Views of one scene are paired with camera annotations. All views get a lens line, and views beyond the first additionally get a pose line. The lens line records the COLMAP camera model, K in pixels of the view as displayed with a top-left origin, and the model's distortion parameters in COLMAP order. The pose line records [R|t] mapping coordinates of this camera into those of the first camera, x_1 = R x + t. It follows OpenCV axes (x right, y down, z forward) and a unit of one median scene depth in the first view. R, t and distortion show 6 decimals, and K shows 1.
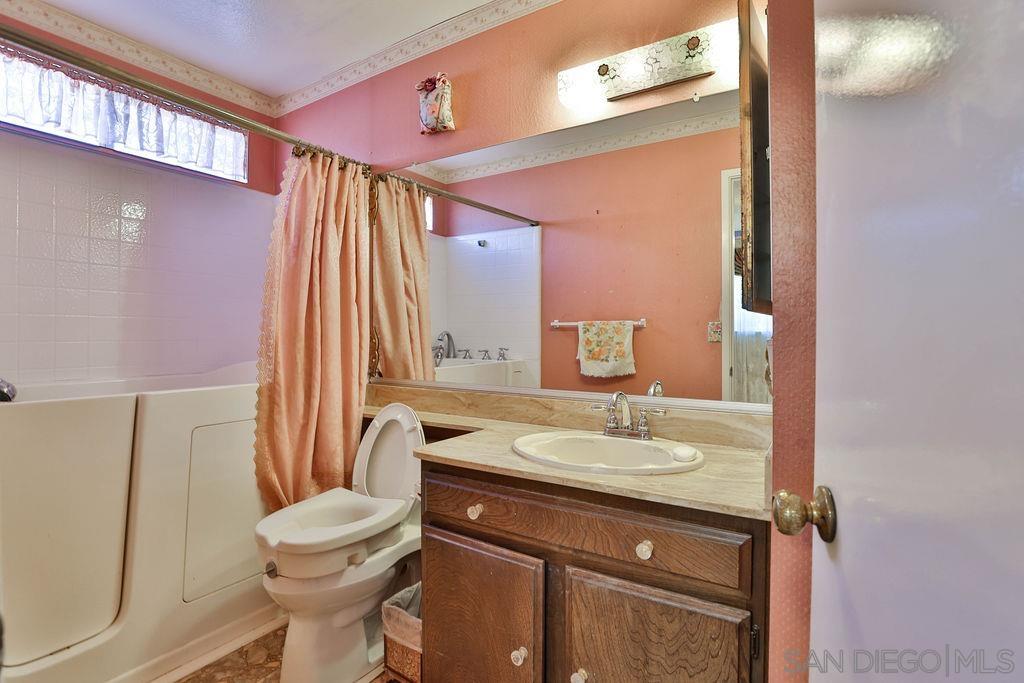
lens RADIAL K [[499.6, 0, 512.0], [0, 499.6, 341.5], [0, 0, 1]] dist [-0.048880, 0.013474]
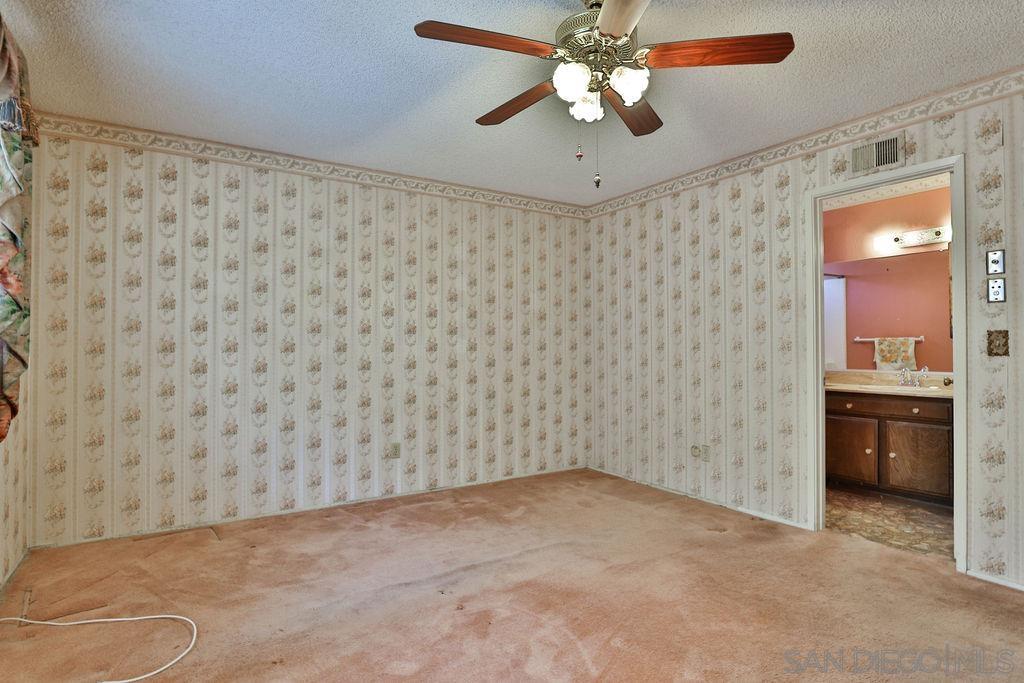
lens RADIAL K [[536.9, 0, 512.0], [0, 536.9, 341.5], [0, 0, 1]] dist [-0.029285, -0.000056]
pose [[0.910907, -0.006788, -0.412557, -0.486425], [-0.002699, 0.999745, -0.022408, 0.026948], [0.412604, 0.021526, 0.910656, -2.214947]]
